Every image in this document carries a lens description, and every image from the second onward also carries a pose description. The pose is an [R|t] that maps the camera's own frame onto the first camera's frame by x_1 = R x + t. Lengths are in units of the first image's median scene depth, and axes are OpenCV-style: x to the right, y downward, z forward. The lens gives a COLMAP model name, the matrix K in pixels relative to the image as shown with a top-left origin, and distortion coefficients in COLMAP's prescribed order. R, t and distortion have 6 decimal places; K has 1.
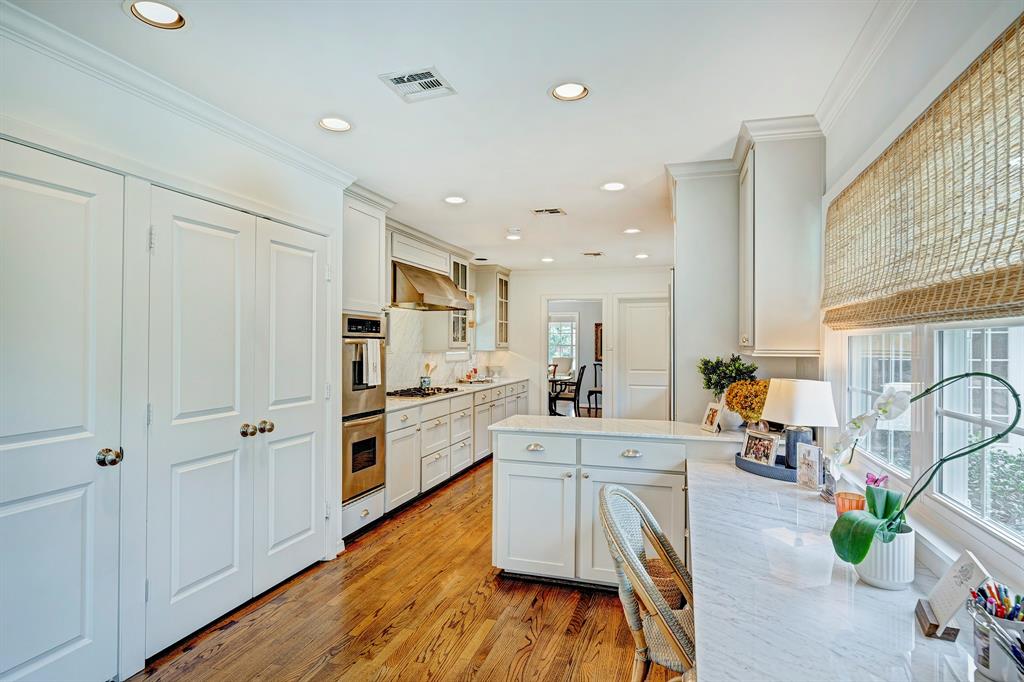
lens RADIAL K [[554.2, 0, 512.0], [0, 554.2, 341.0], [0, 0, 1]] dist [0.000034, -0.000005]
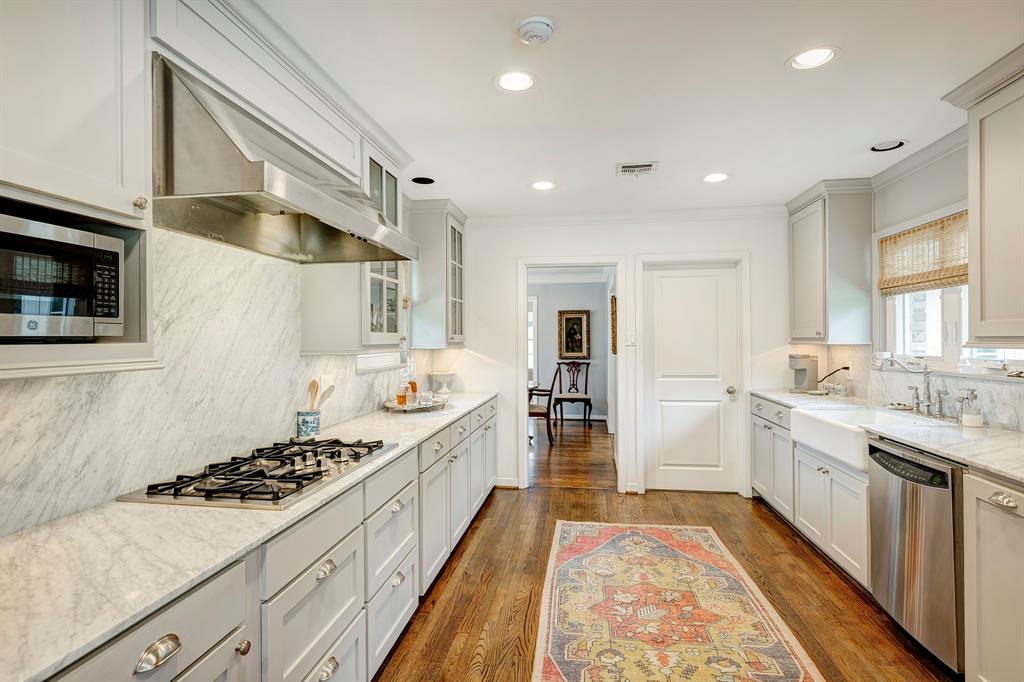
lens RADIAL K [[522.6, 0, 512.0], [0, 522.6, 341.0], [0, 0, 1]] dist [0.003060, -0.000083]
pose [[0.987699, -0.010475, 0.156017, -0.050796], [0.009250, 0.999920, 0.008574, 0.005196], [-0.156094, -0.007025, 0.987717, 0.481522]]
